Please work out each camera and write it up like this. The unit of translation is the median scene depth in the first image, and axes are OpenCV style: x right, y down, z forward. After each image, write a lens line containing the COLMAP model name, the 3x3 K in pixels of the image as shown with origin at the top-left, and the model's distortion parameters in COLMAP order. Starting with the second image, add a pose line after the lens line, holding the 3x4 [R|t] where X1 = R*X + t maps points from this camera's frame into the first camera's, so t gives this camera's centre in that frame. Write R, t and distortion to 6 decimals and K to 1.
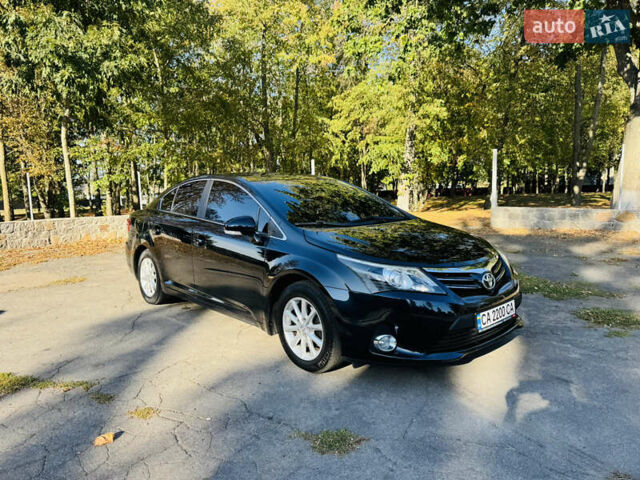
lens RADIAL K [[480.7, 0, 320.0], [0, 480.7, 240.0], [0, 0, 1]] dist [0.031940, -0.002805]
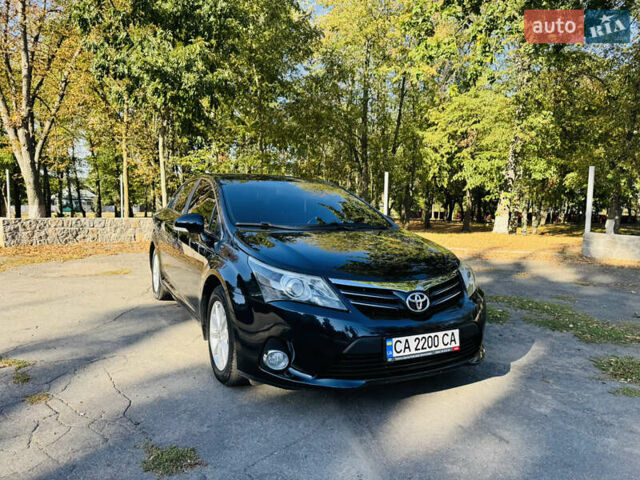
lens RADIAL K [[481.5, 0, 319.8], [0, 481.5, 242.8], [0, 0, 1]] dist [0.024701, -0.003581]
pose [[0.962866, 0.065989, -0.261793, 0.305056], [-0.073828, 0.997066, -0.020211, 0.009597], [0.259691, 0.038788, 0.964912, 0.117292]]
